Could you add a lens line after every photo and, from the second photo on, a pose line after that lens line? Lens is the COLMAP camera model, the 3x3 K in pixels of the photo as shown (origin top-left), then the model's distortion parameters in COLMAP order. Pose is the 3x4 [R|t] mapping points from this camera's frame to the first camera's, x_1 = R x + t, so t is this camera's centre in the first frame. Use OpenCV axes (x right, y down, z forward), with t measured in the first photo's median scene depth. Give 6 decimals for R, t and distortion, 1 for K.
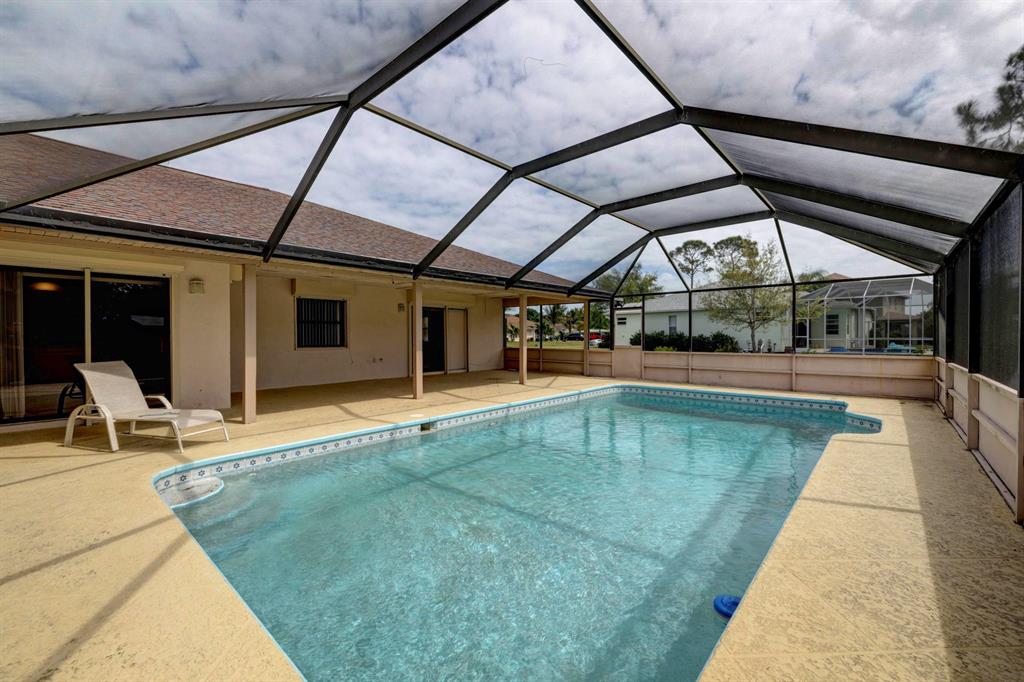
lens RADIAL K [[429.0, 0, 515.4], [0, 429.0, 345.7], [0, 0, 1]] dist [0.002412, -0.000076]
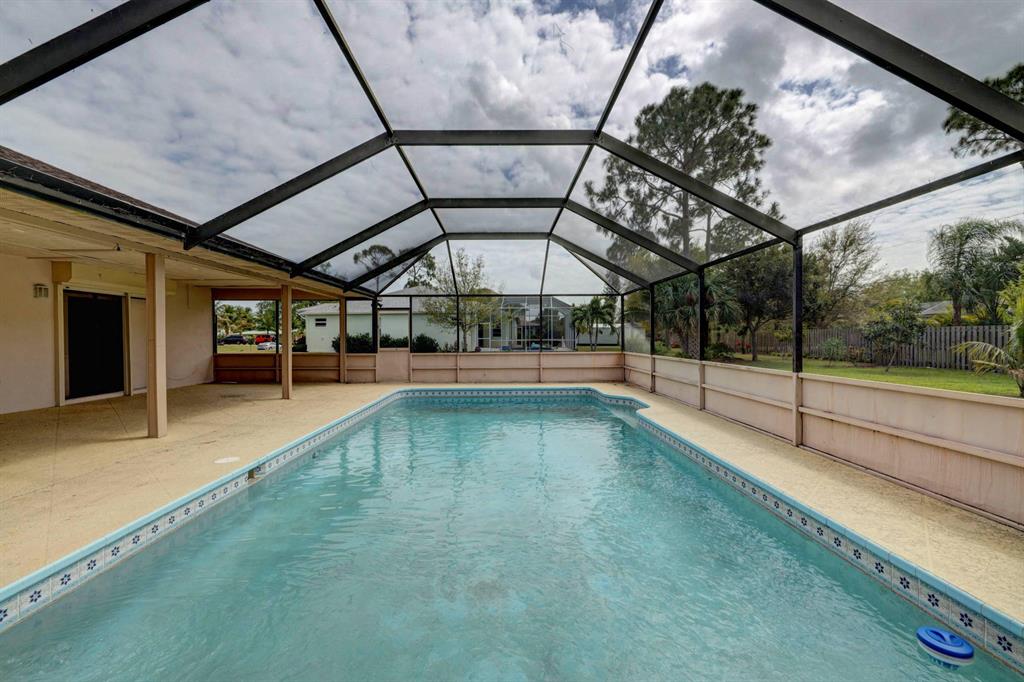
lens RADIAL K [[429.0, 0, 511.0], [0, 429.0, 345.2], [0, 0, 1]] dist [0.002412, -0.000076]
pose [[0.731139, -0.013456, 0.682096, -0.180635], [0.018261, 0.999833, 0.000150, -0.001738], [-0.681984, 0.012347, 0.731263, 0.115902]]
